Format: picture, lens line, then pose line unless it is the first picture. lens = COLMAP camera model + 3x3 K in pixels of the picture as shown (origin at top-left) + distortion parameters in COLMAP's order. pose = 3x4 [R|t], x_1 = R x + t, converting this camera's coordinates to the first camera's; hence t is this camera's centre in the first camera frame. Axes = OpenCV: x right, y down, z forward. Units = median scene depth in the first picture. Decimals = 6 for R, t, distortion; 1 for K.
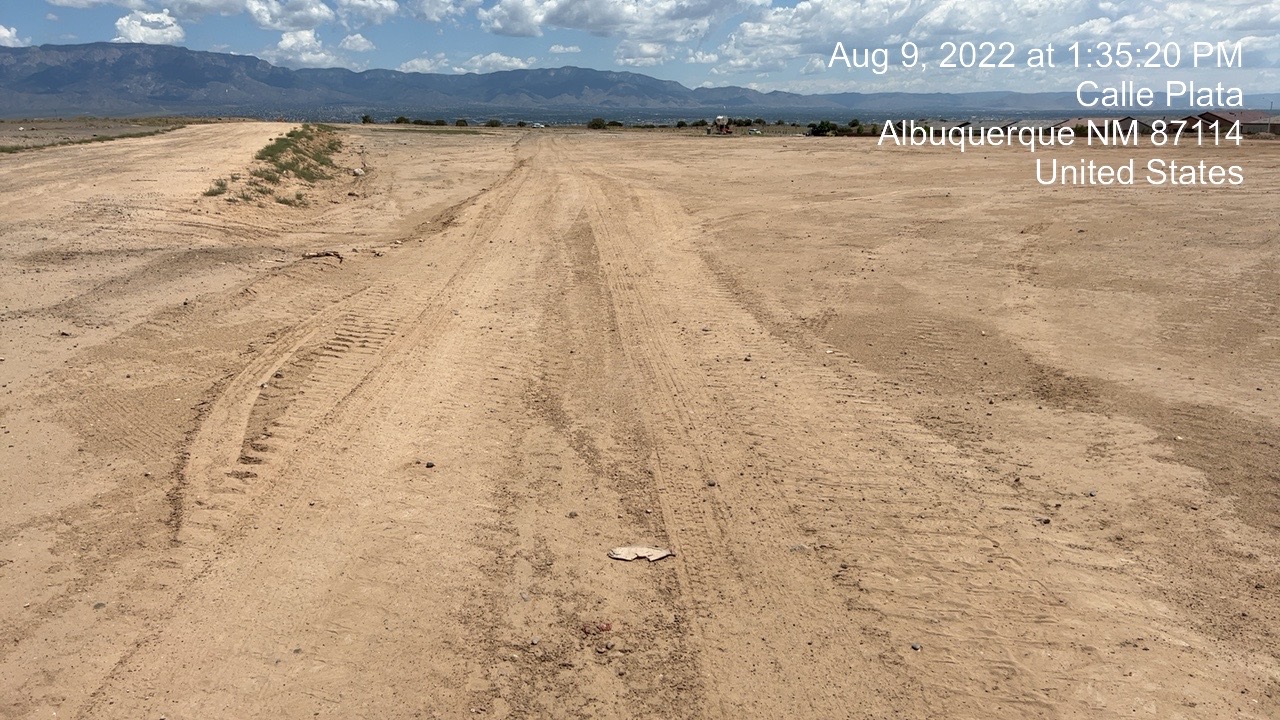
lens RADIAL K [[998.9, 0, 640.0], [0, 998.9, 360.0], [0, 0, 1]] dist [-0.036262, 0.000974]
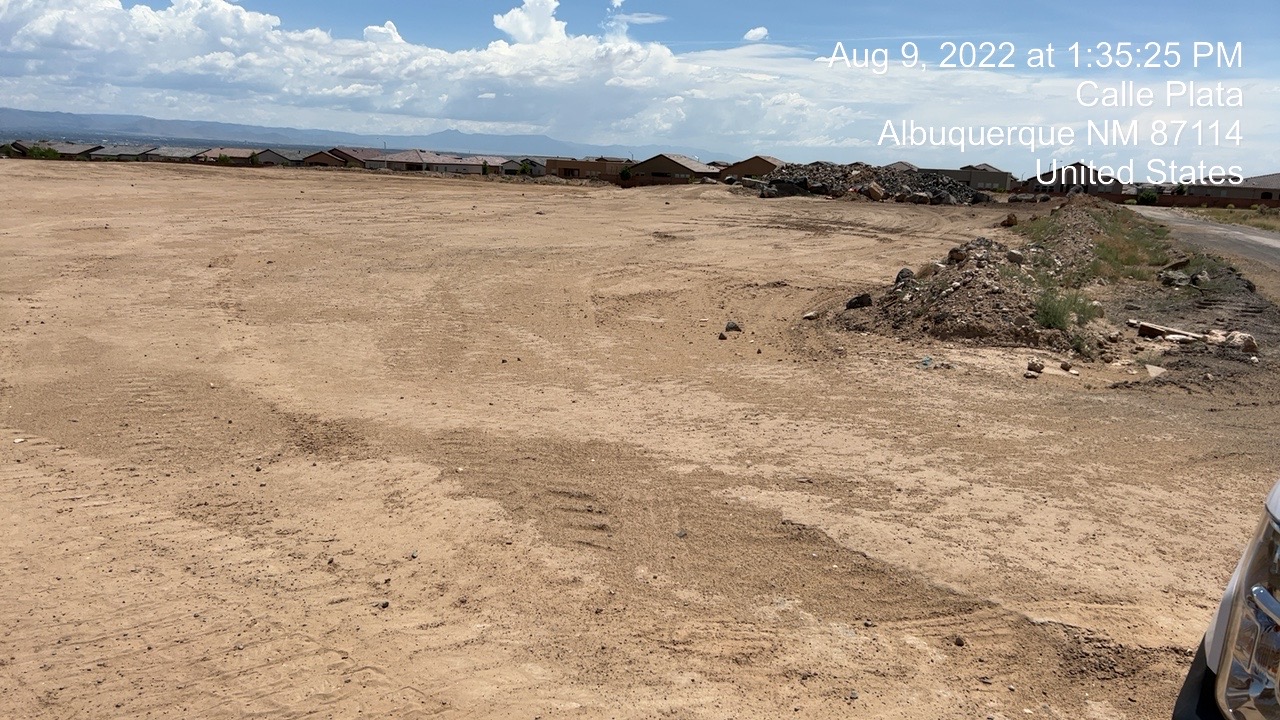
lens RADIAL K [[938.8, 0, 678.6], [0, 938.8, 357.0], [0, 0, 1]] dist [0.053749, -0.055277]
pose [[0.654984, -0.109627, 0.747649, -0.012709], [0.127598, 0.991258, 0.033564, -0.026909], [-0.744792, 0.073415, 0.663246, 0.122680]]
